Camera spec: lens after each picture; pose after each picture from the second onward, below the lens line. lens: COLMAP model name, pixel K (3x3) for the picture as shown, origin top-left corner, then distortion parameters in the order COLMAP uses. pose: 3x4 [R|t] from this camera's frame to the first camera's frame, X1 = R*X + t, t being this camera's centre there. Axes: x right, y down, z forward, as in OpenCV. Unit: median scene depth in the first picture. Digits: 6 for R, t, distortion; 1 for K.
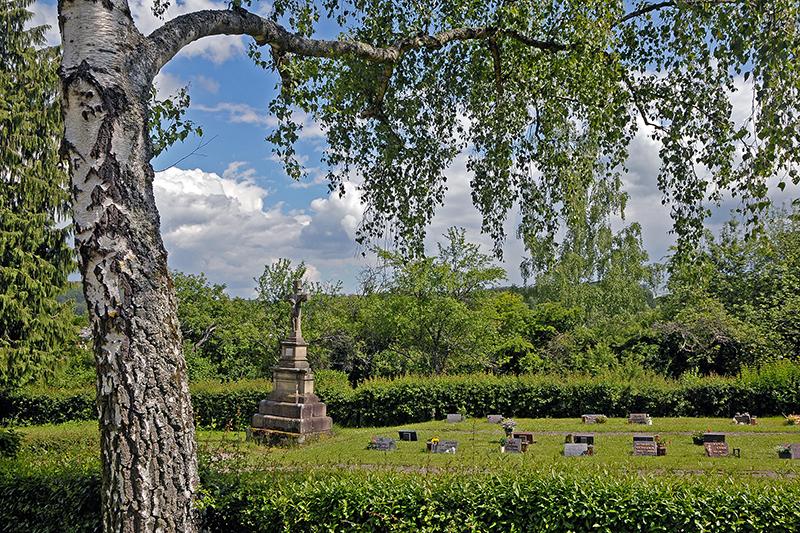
lens RADIAL K [[662.2, 0, 418.3], [0, 662.2, 290.8], [0, 0, 1]] dist [-0.059410, 0.063181]
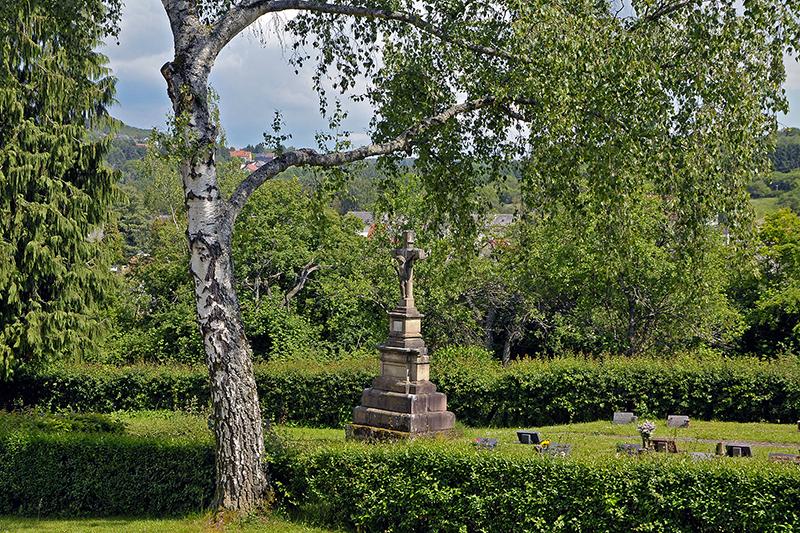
lens RADIAL K [[1454.0, 0, 402.4], [0, 1454.0, 268.5], [0, 0, 1]] dist [0.127062, 0.000000]
pose [[0.967617, -0.000454, -0.252422, 0.234151], [0.023876, 0.995680, 0.089734, -0.124592], [0.251290, -0.092855, 0.963447, -0.610148]]
